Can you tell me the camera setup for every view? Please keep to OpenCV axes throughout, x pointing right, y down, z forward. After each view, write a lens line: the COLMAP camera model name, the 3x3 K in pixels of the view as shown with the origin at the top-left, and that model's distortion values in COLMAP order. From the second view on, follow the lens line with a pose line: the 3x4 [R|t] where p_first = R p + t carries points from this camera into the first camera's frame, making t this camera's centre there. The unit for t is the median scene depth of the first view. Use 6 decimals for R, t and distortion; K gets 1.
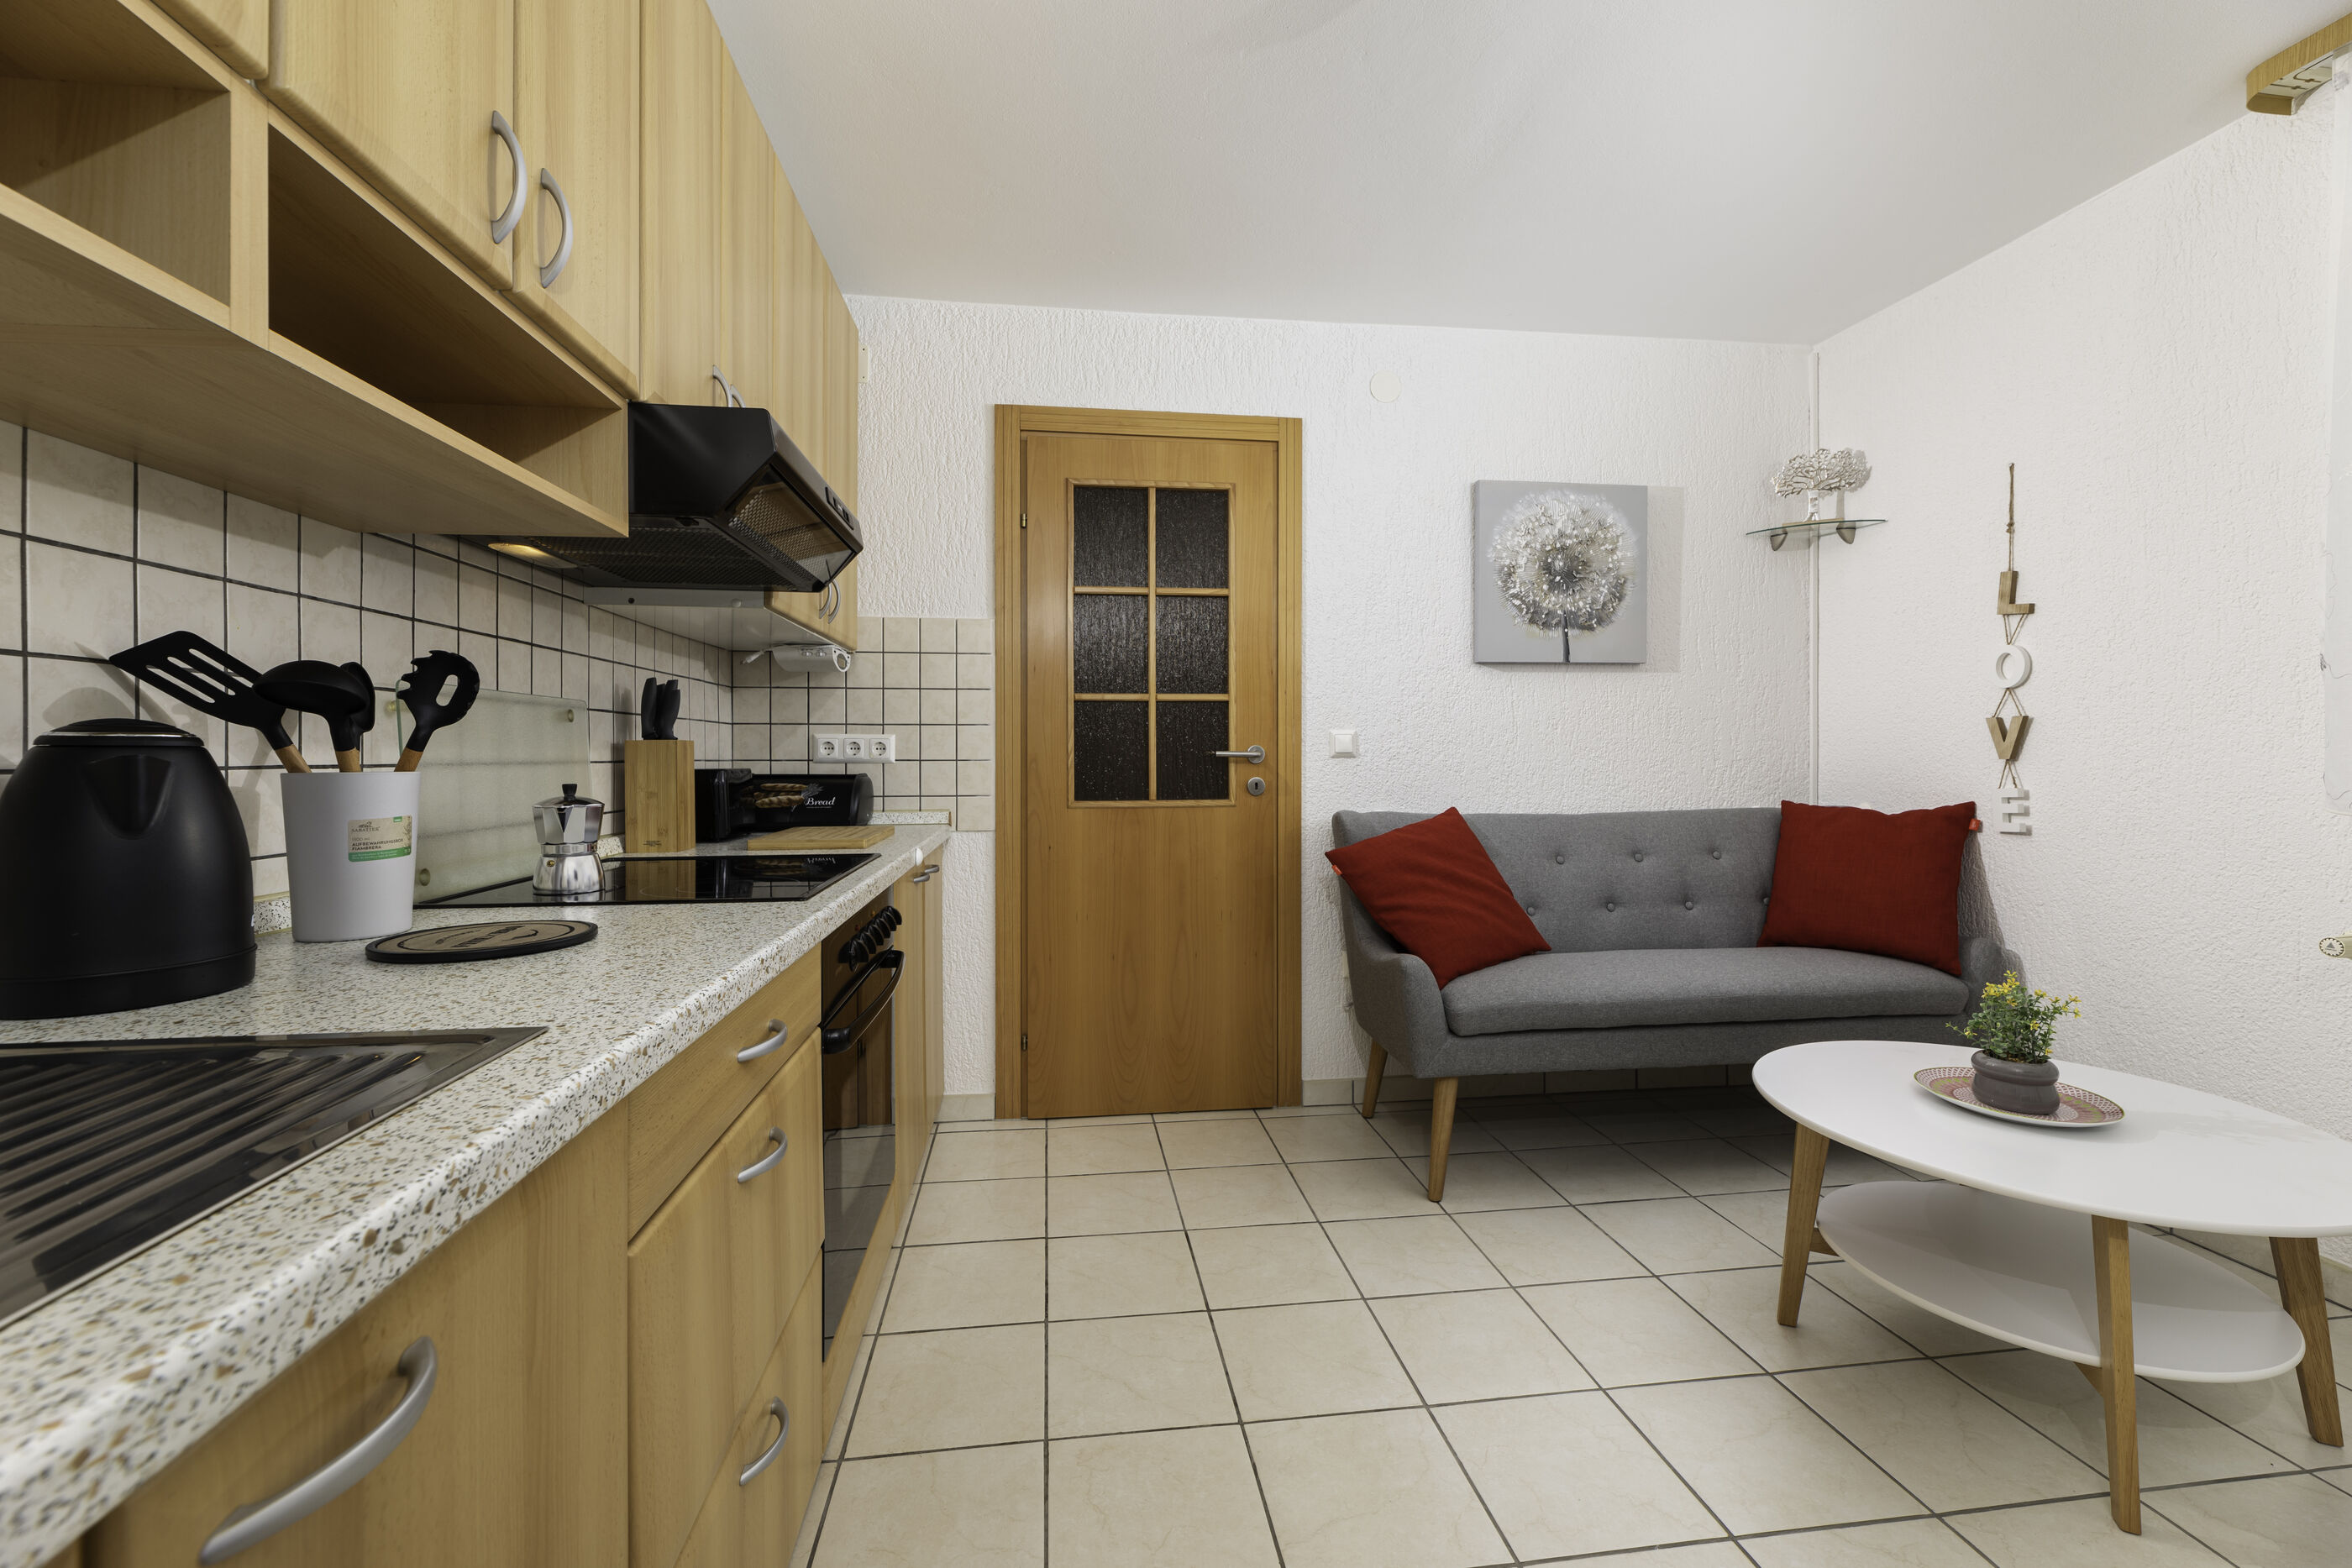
lens RADIAL K [[956.3, 0, 1170.1], [0, 956.3, 757.8], [0, 0, 1]] dist [0.000186, -0.000012]
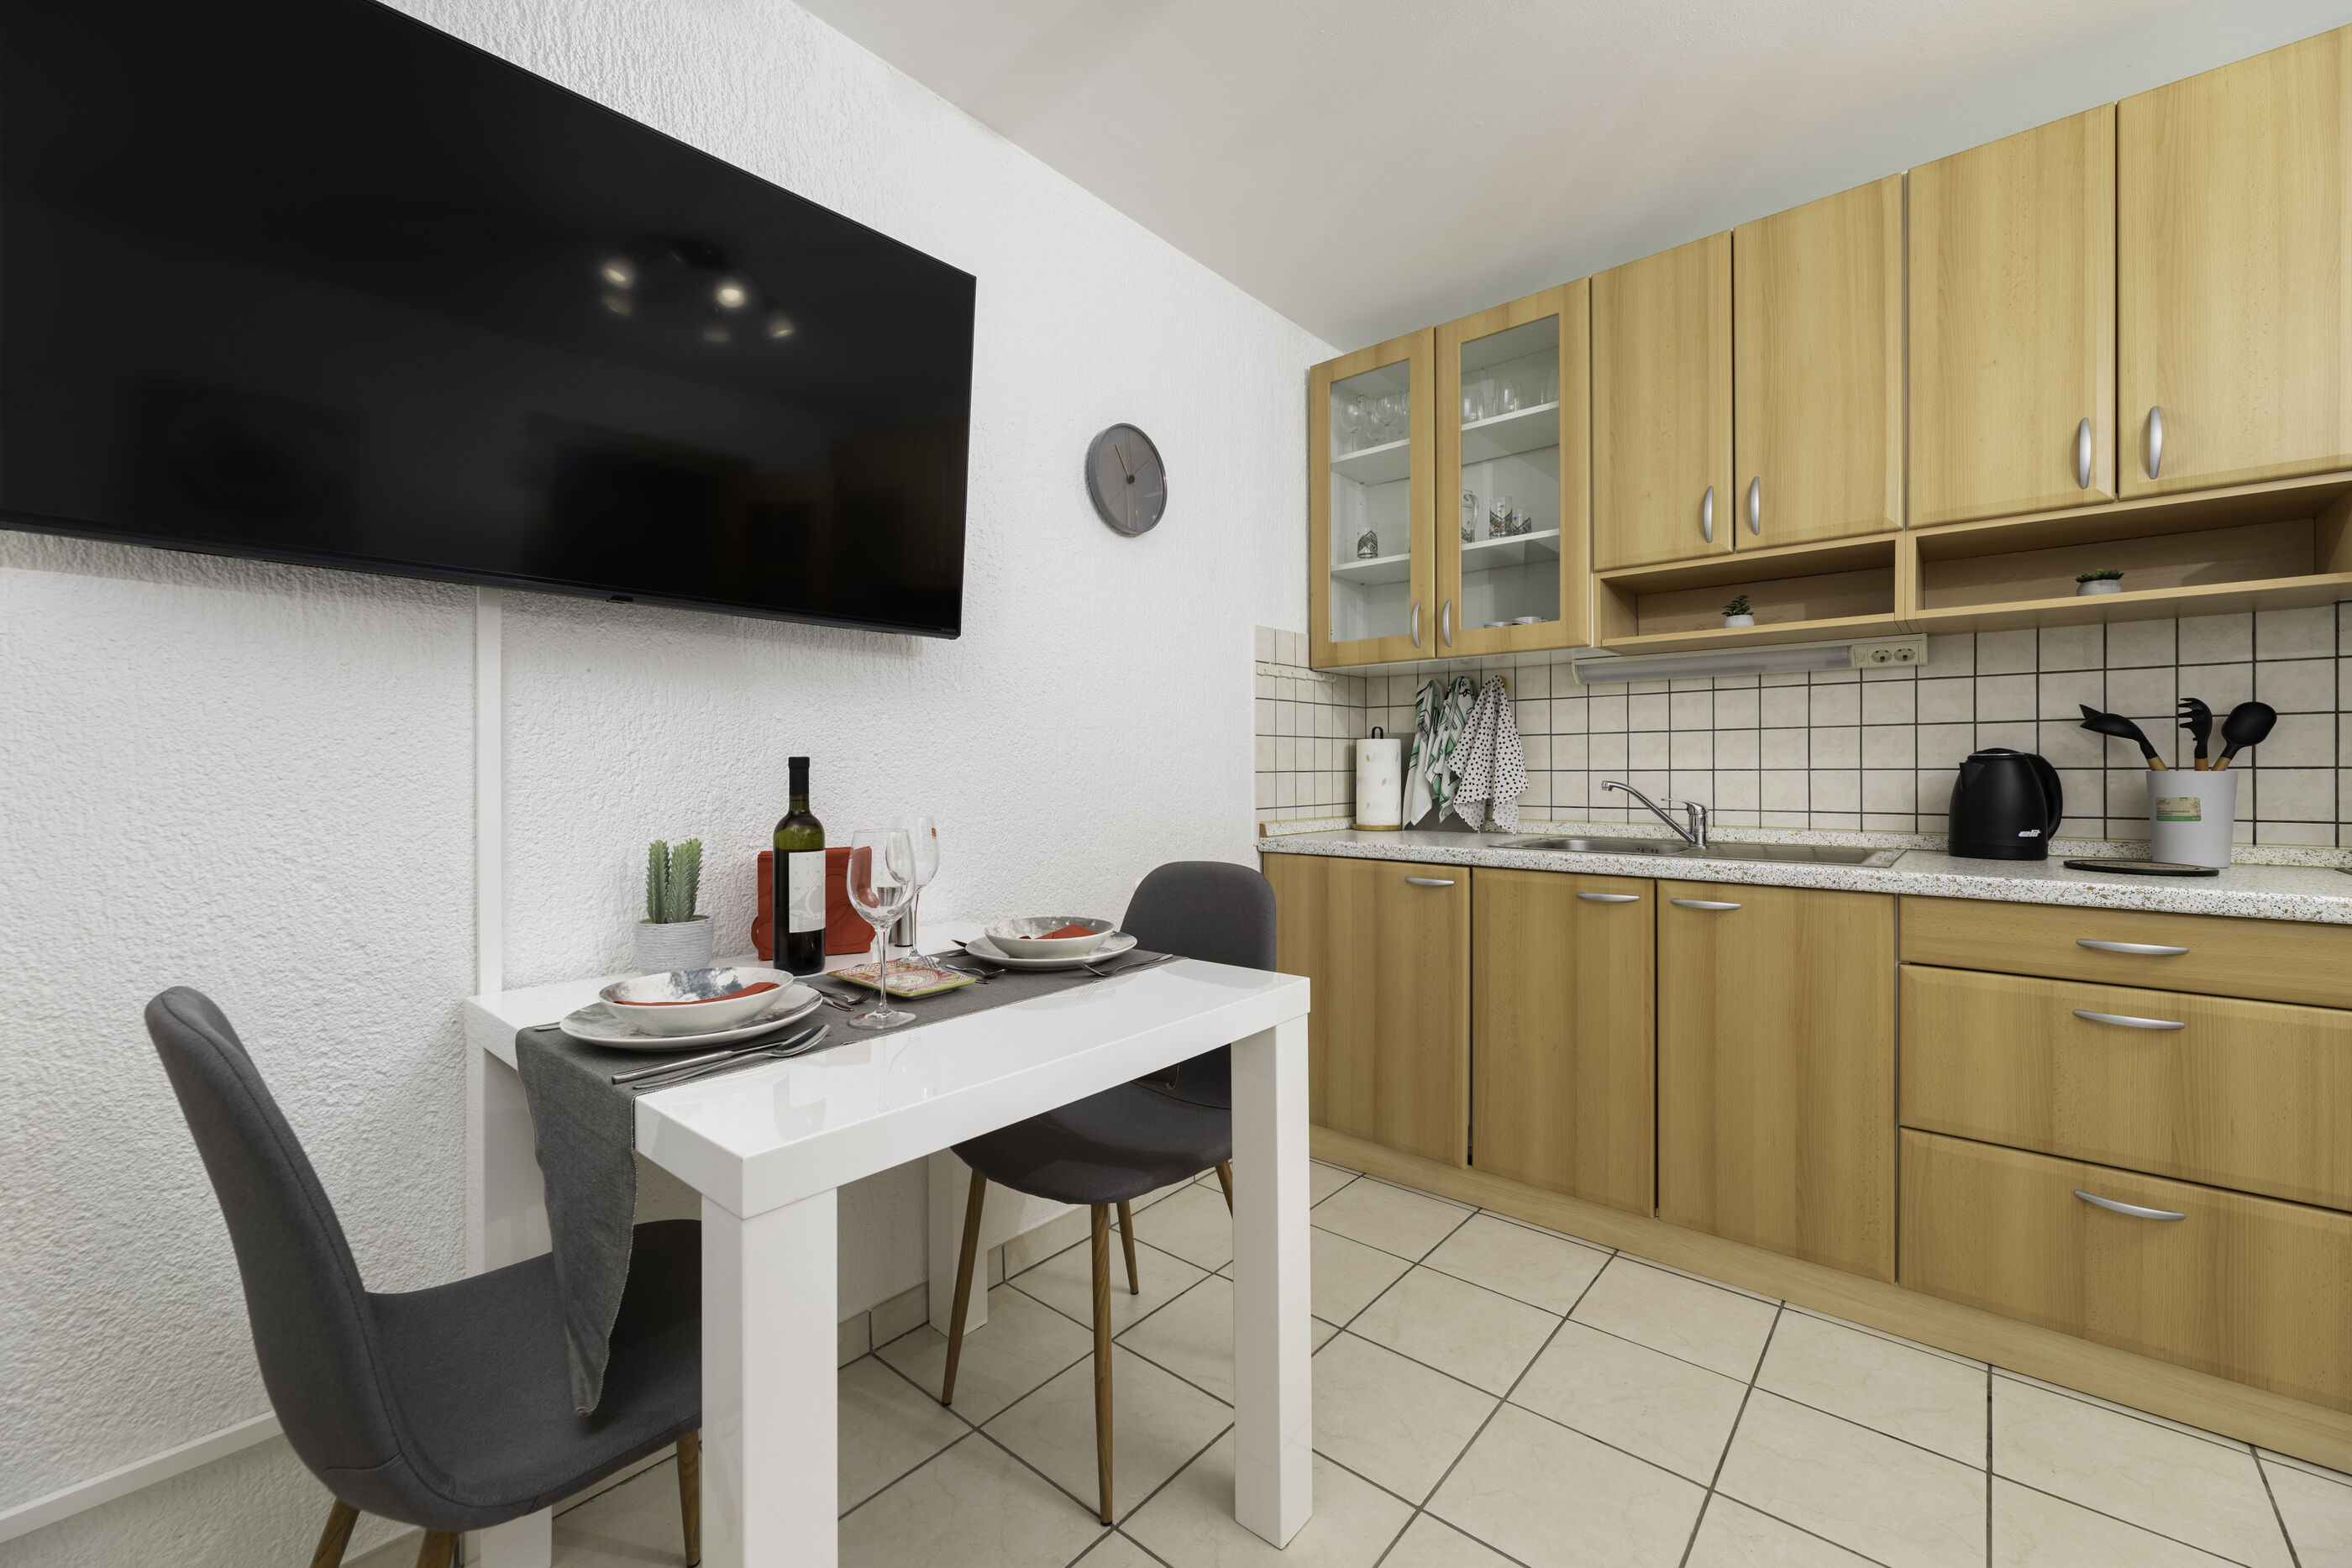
lens RADIAL K [[956.3, 0, 1170.1], [0, 956.3, 757.8], [0, 0, 1]] dist [0.000186, -0.000012]
pose [[-0.743399, -0.002820, -0.668842, 1.692769], [-0.001531, 0.999996, -0.002514, -0.002430], [0.668847, -0.000845, -0.743400, 1.065938]]
